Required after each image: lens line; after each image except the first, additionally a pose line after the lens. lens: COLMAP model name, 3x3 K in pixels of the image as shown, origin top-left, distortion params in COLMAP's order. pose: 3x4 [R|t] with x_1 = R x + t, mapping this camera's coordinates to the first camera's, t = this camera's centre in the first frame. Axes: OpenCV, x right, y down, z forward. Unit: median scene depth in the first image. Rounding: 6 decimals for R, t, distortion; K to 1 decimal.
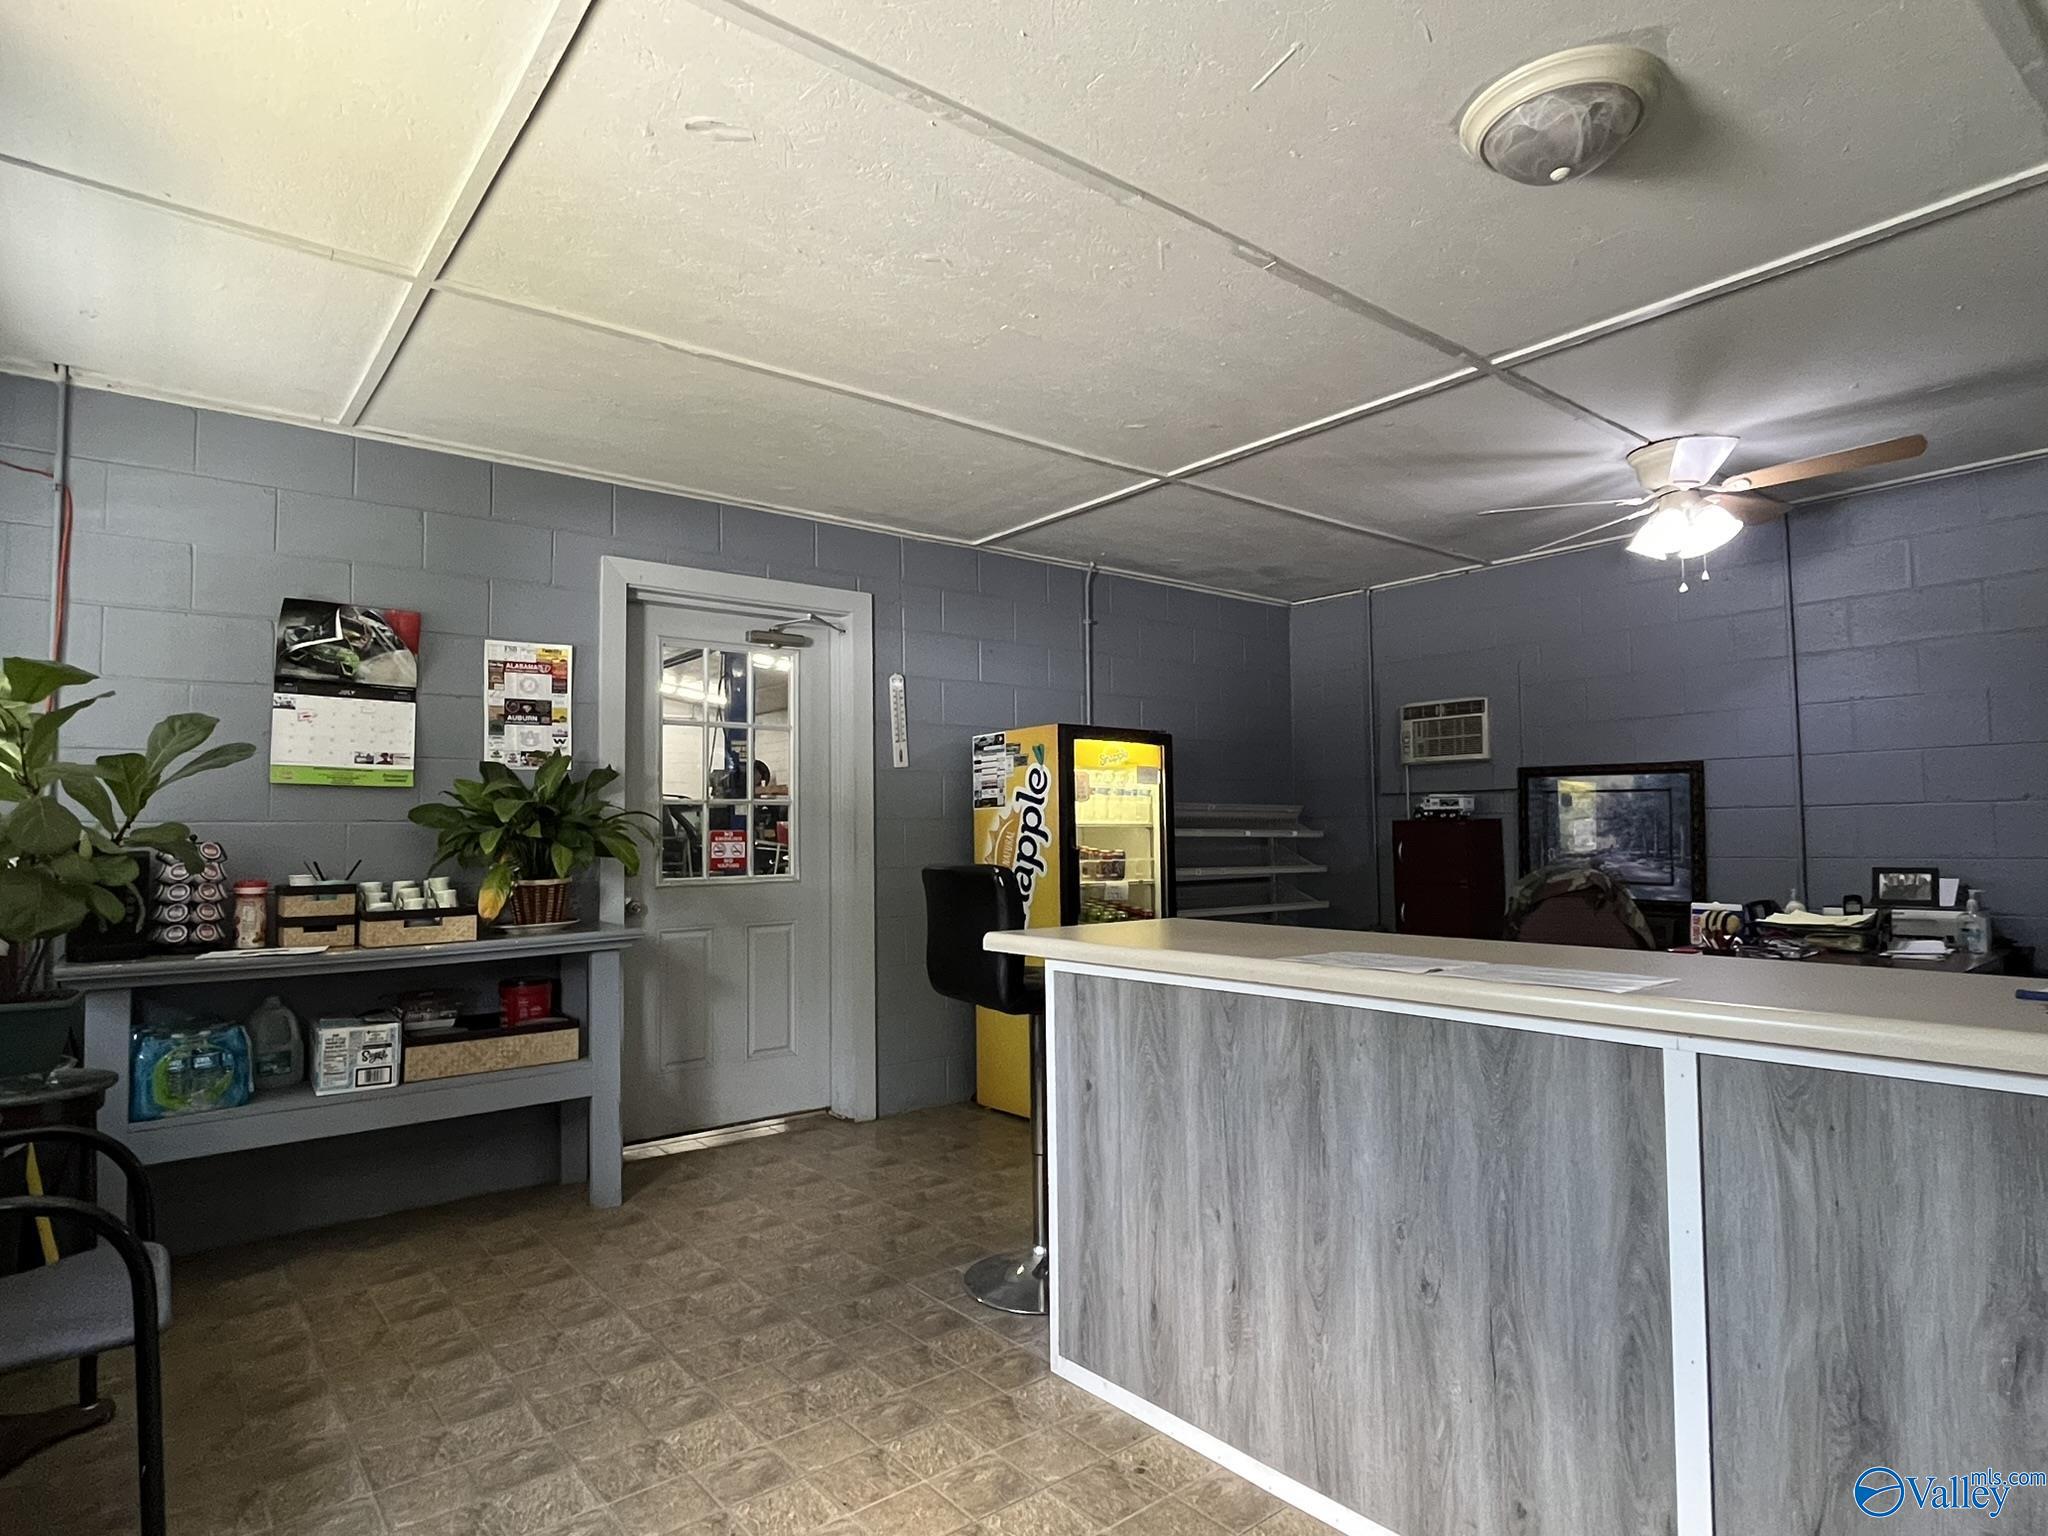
lens RADIAL K [[1114.9, 0, 1011.2], [0, 1114.9, 767.1], [0, 0, 1]] dist [0.002744, -0.003279]
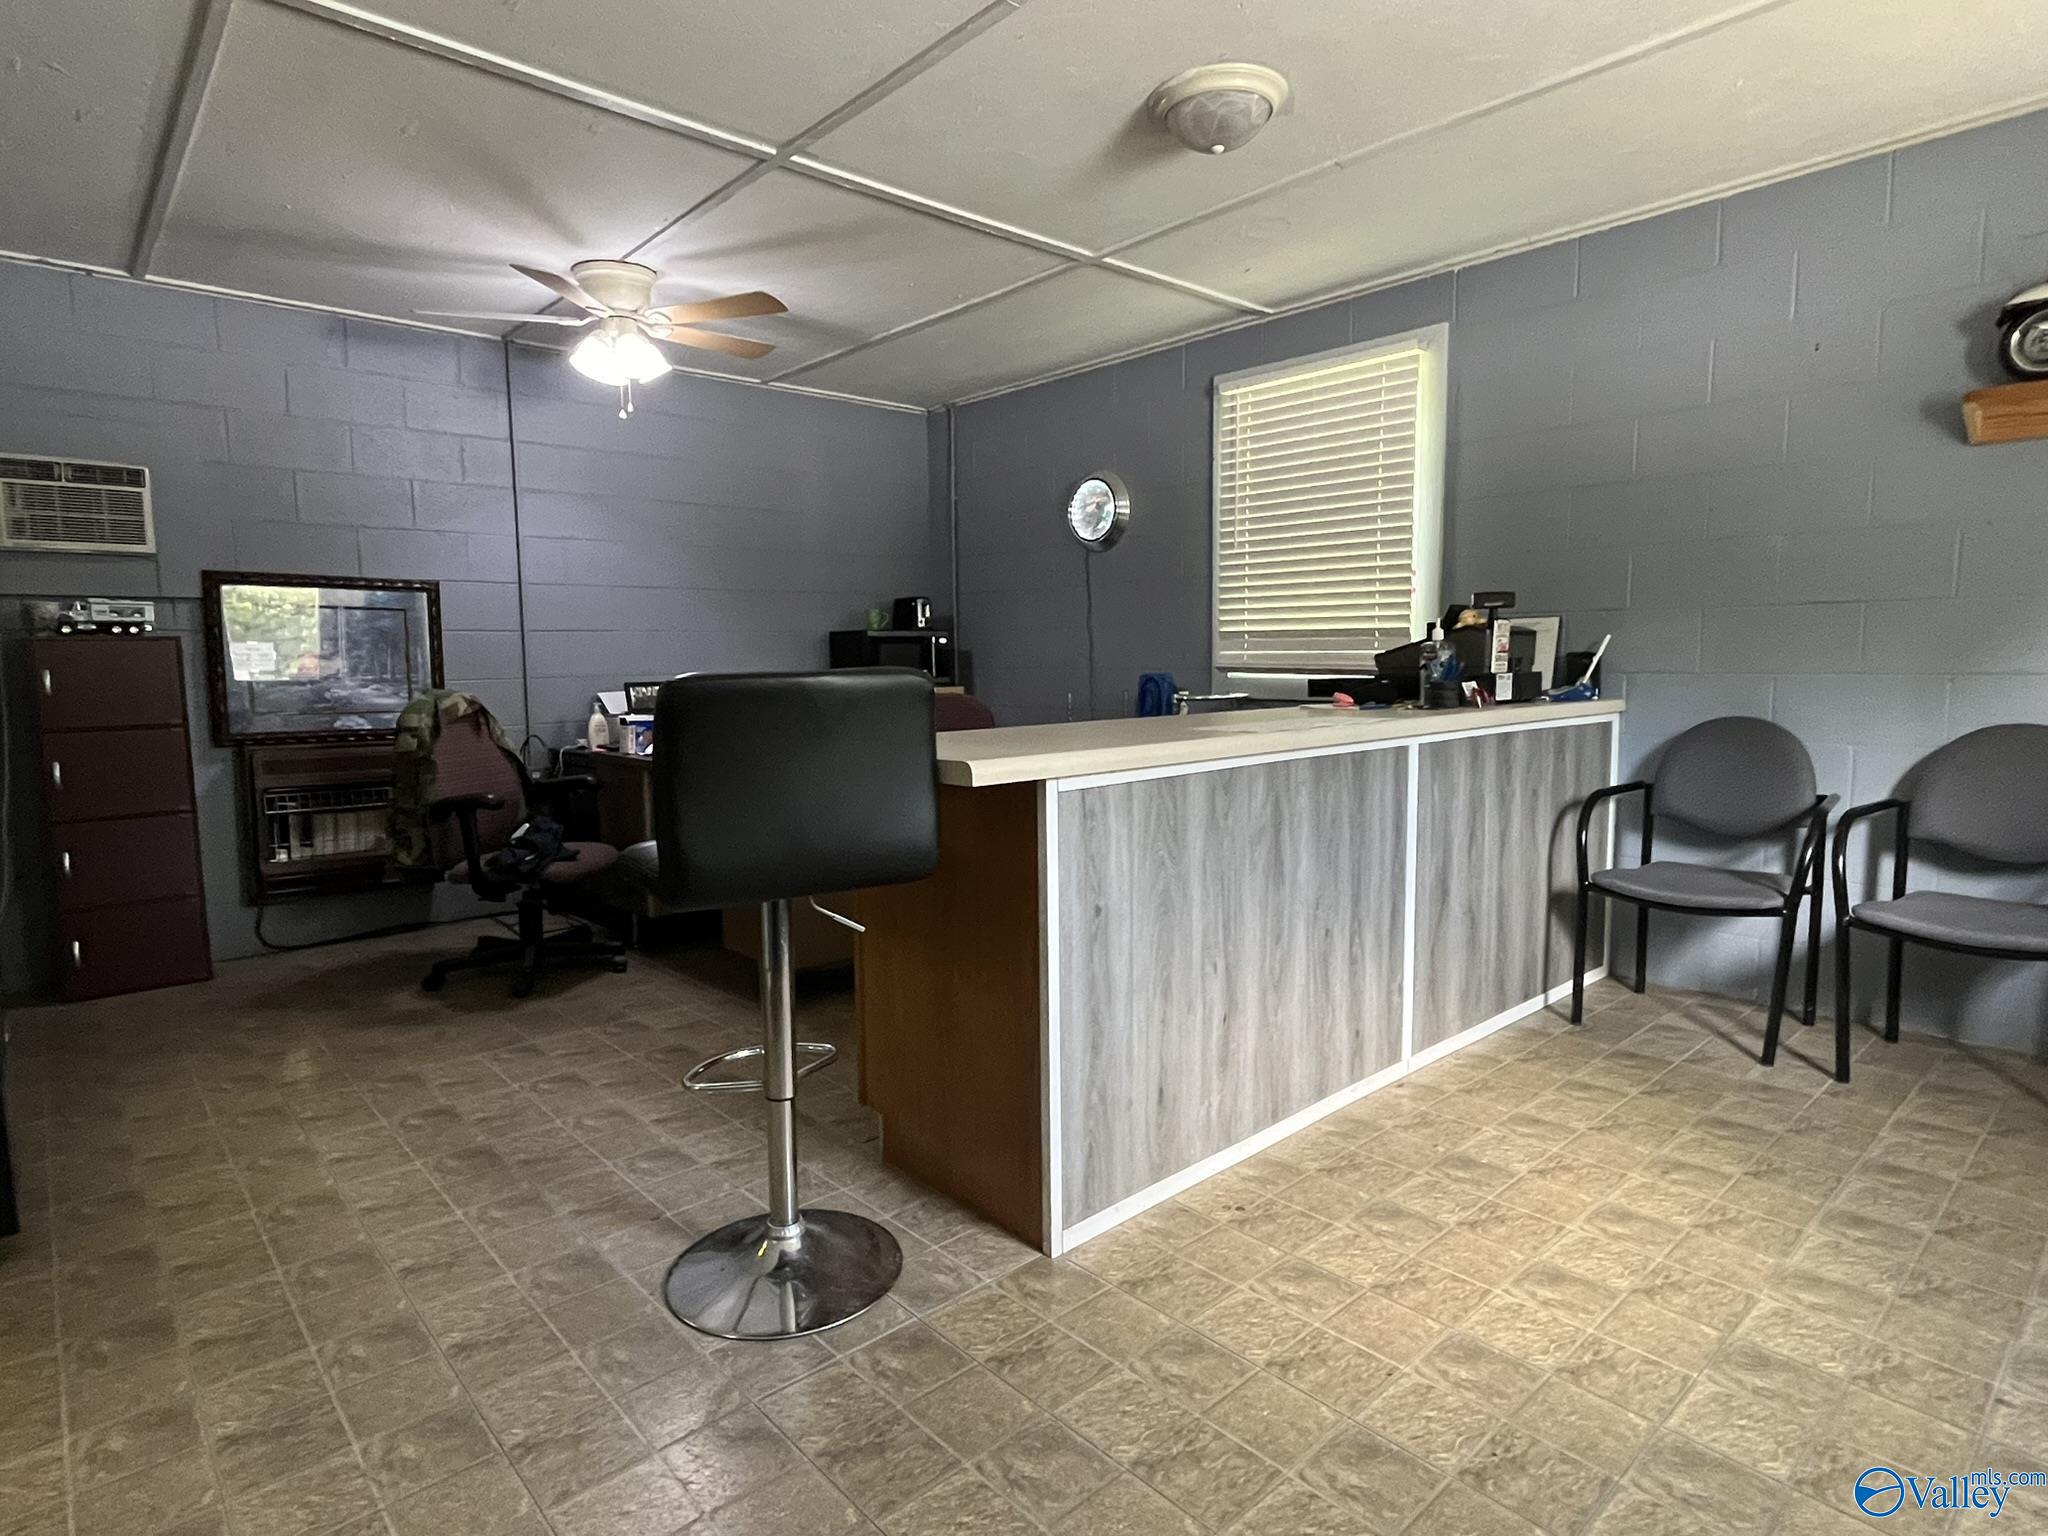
lens RADIAL K [[1114.9, 0, 1010.8], [0, 1114.9, 765.7], [0, 0, 1]] dist [0.002744, -0.003279]
pose [[-0.058131, -0.087027, 0.994508, -0.809366], [-0.046406, 0.995352, 0.084388, 0.102156], [-0.997230, -0.041245, -0.061899, 1.149779]]
